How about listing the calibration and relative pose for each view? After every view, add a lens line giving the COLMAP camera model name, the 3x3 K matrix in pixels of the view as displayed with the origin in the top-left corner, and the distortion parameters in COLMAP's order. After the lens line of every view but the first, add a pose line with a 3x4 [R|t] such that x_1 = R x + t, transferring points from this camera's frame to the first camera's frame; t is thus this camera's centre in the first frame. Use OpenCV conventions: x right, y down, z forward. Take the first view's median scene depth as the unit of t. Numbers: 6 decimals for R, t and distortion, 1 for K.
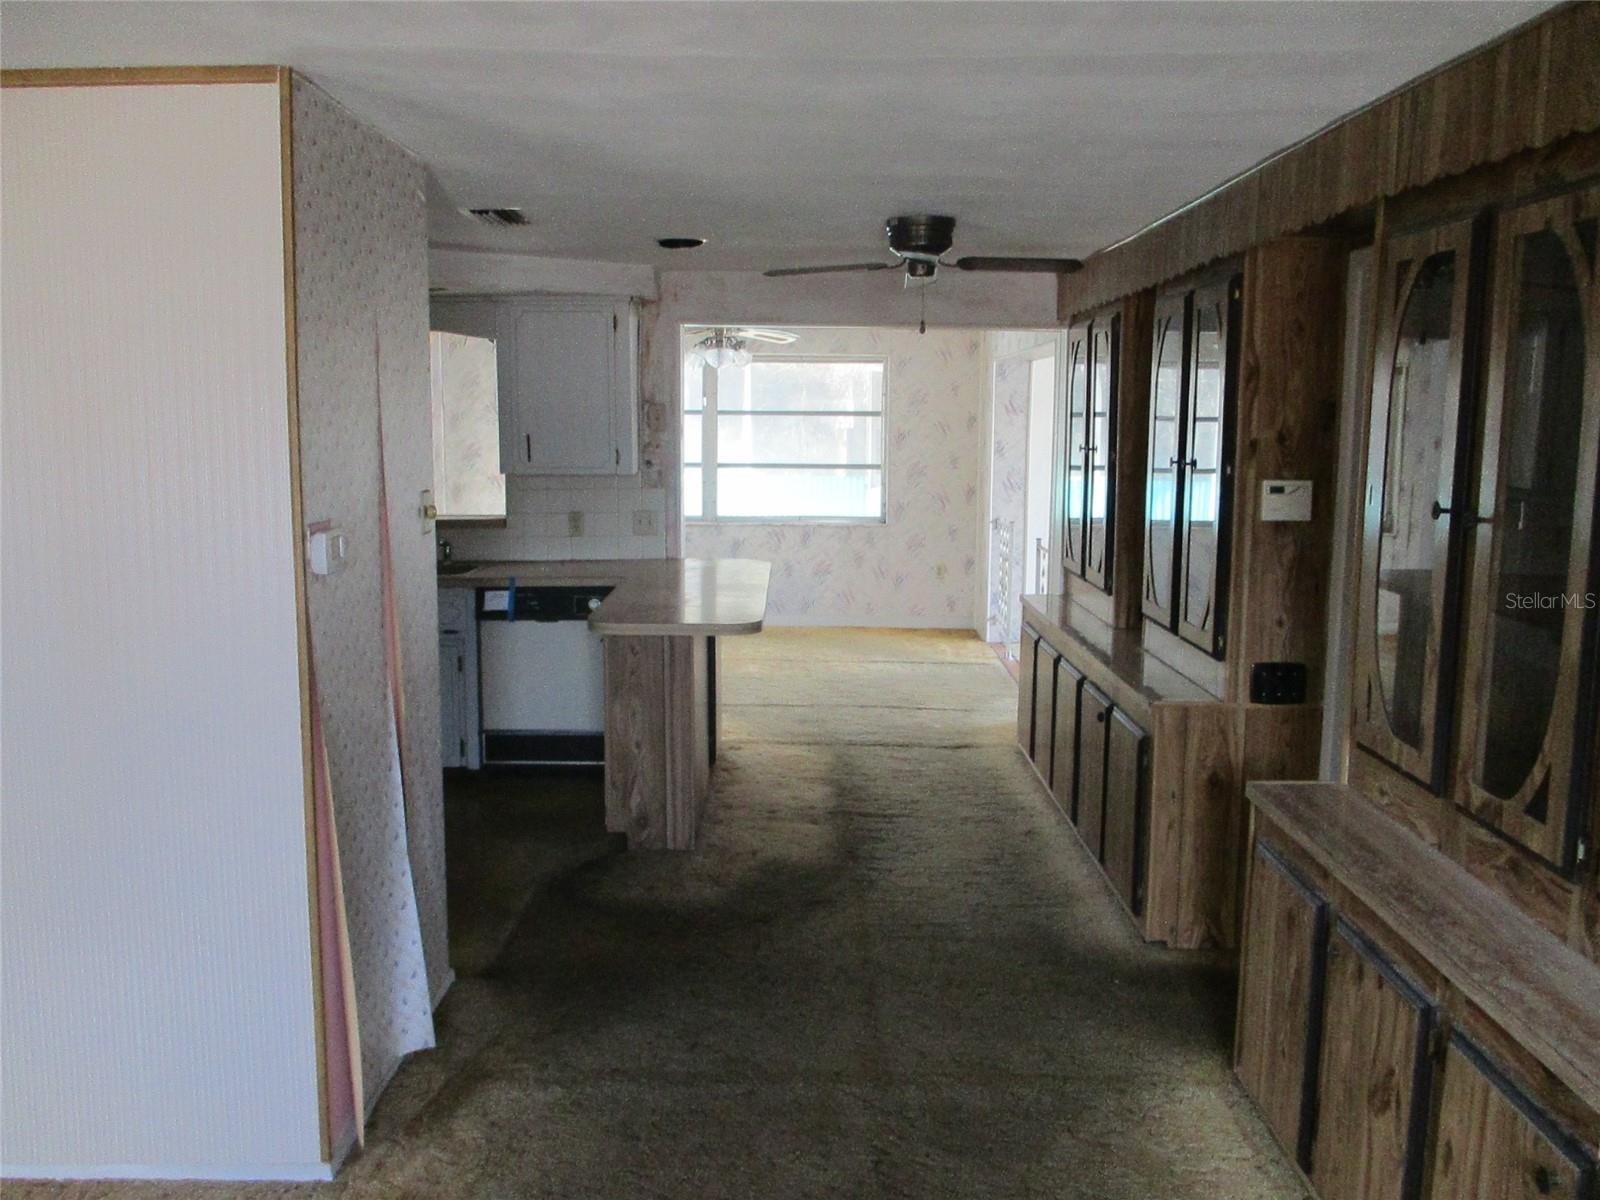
lens RADIAL K [[1364.1, 0, 799.9], [0, 1364.1, 590.9], [0, 0, 1]] dist [-0.008587, -0.010051]
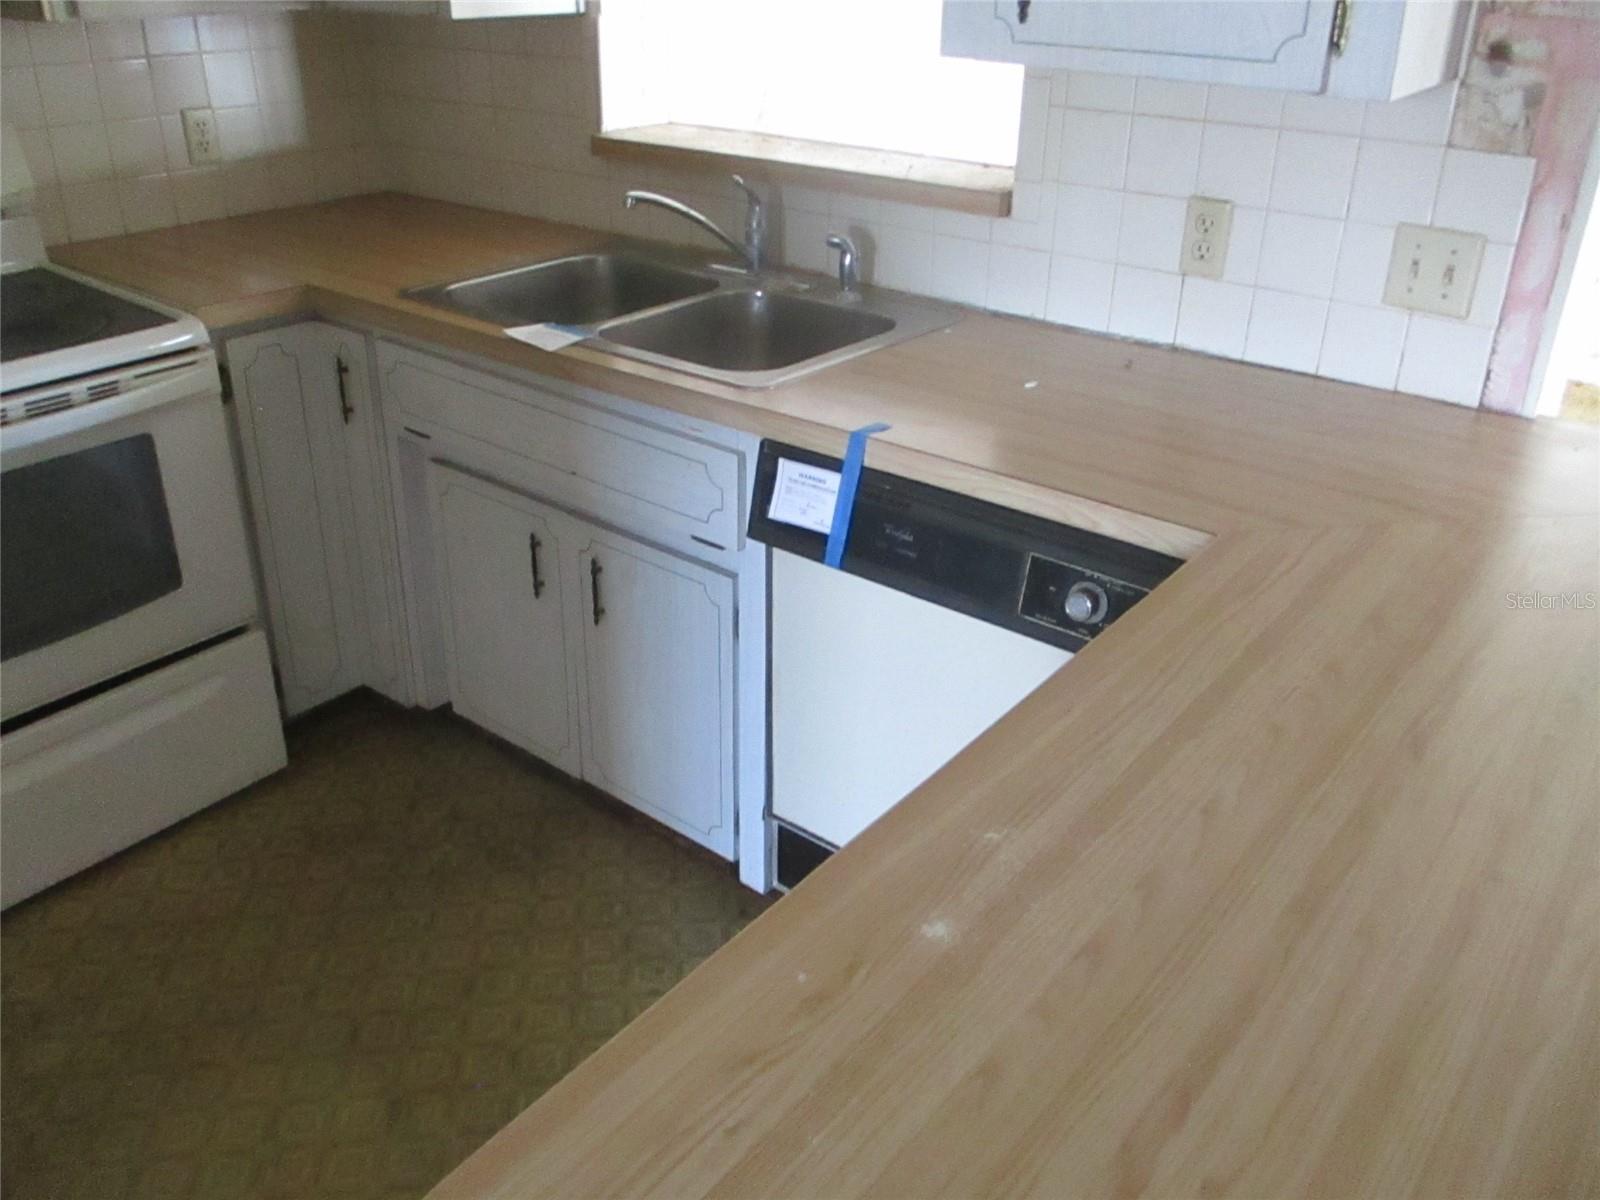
lens RADIAL K [[1364.1, 0, 799.9], [0, 1364.1, 590.9], [0, 0, 1]] dist [-0.008587, -0.010051]
pose [[0.781654, 0.298780, -0.547493, -0.041620], [-0.101371, 0.926982, 0.361149, -0.078115], [0.615420, -0.226794, 0.754866, 0.694050]]
